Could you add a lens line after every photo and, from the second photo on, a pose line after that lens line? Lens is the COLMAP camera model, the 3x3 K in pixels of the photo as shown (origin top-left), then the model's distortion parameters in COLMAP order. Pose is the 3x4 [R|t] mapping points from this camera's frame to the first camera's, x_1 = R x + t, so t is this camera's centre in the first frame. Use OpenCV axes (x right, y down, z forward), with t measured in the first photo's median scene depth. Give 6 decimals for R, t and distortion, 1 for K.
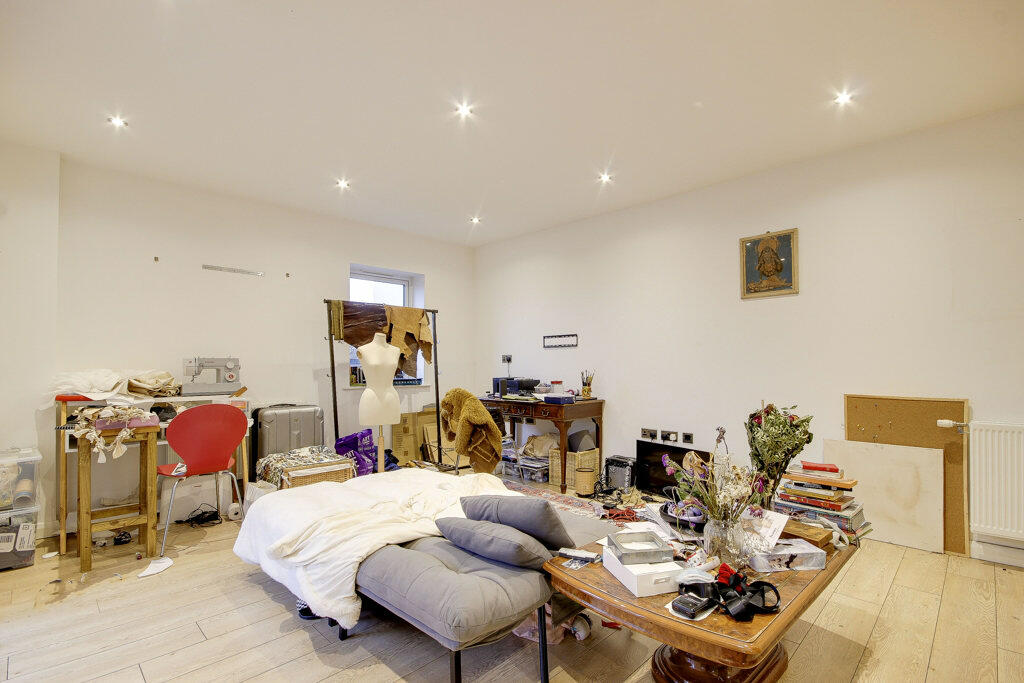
lens RADIAL K [[504.6, 0, 511.0], [0, 504.6, 362.9], [0, 0, 1]] dist [-0.001856, -0.001180]
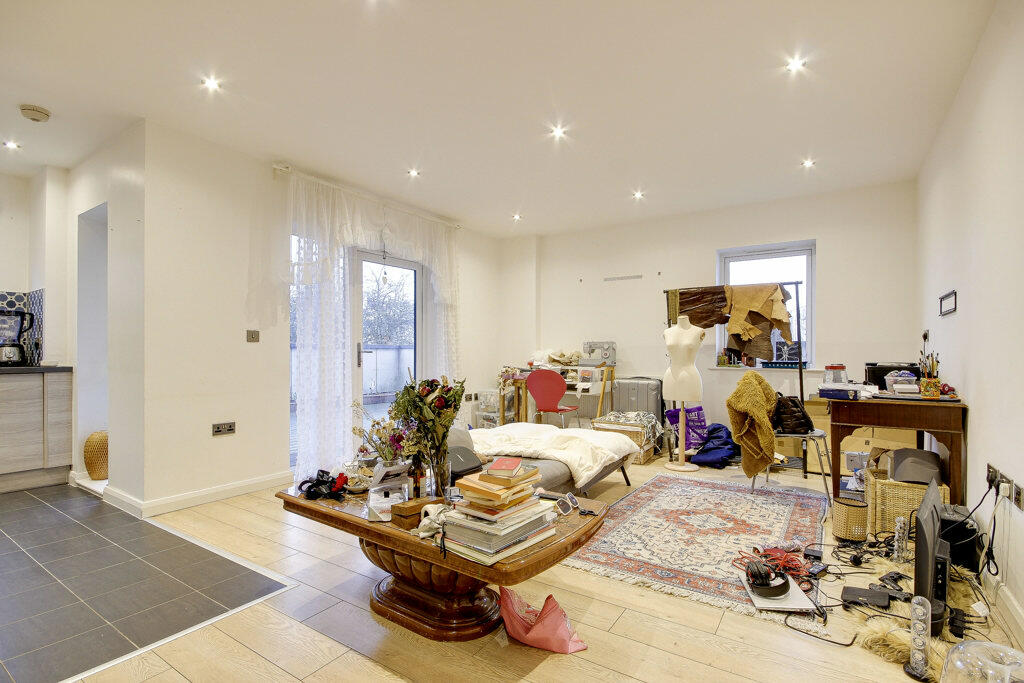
lens RADIAL K [[487.1, 0, 512.5], [0, 487.1, 348.9], [0, 0, 1]] dist [0.000246, 0.000035]
pose [[0.163966, -0.005531, -0.986450, 0.643754], [-0.000371, 0.999984, -0.005668, 0.016157], [0.986466, 0.001296, 0.163961, 0.427225]]
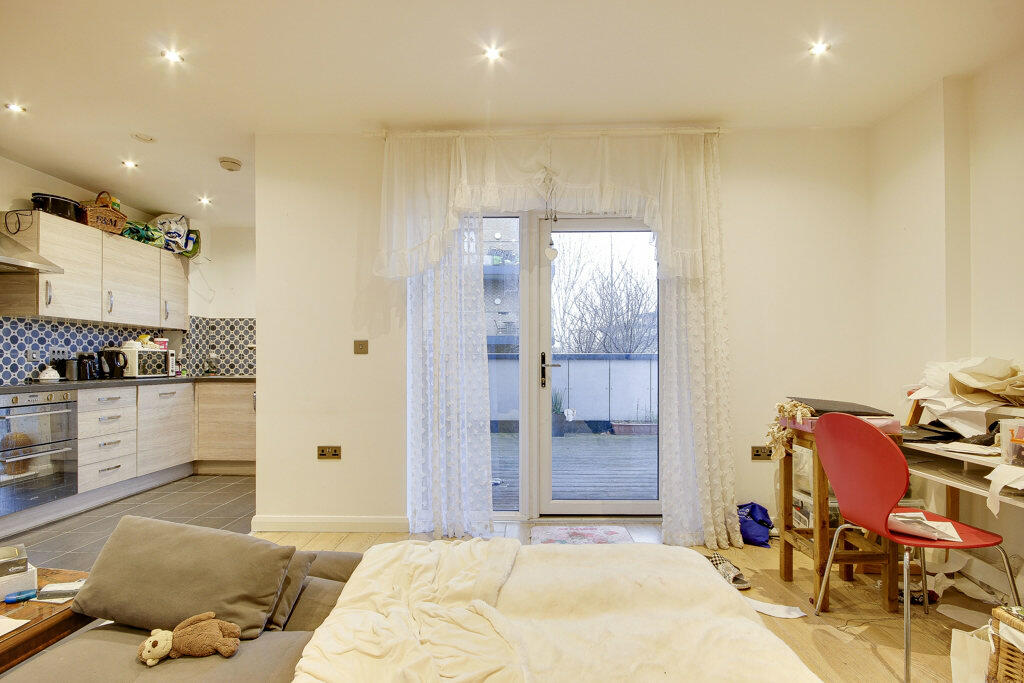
lens RADIAL K [[483.4, 0, 516.5], [0, 483.4, 363.1], [0, 0, 1]] dist [0.013464, -0.013580]
pose [[-0.741194, -0.001095, -0.671290, 0.083009], [0.001534, 0.999993, -0.003326, 0.015453], [0.671289, -0.003495, -0.741187, 0.774301]]
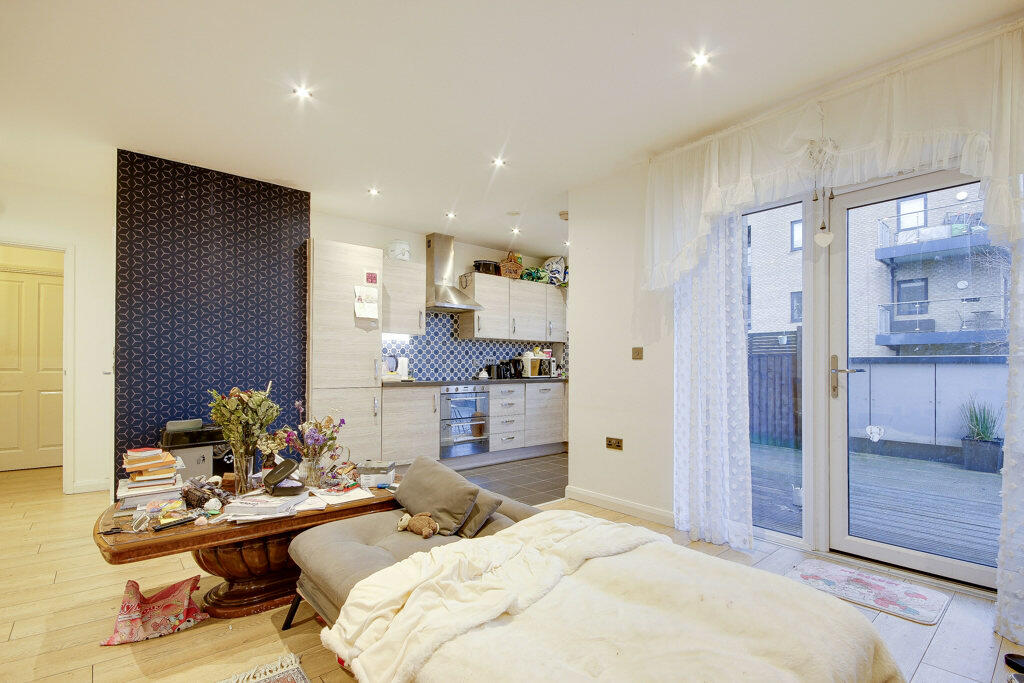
lens RADIAL K [[480.4, 0, 511.9], [0, 480.4, 365.7], [0, 0, 1]] dist [0.001277, -0.000436]
pose [[-0.994538, -0.003960, 0.104296, -0.087918], [-0.004733, 0.999963, -0.007171, 0.016164], [-0.104264, -0.007625, -0.994520, 0.898700]]
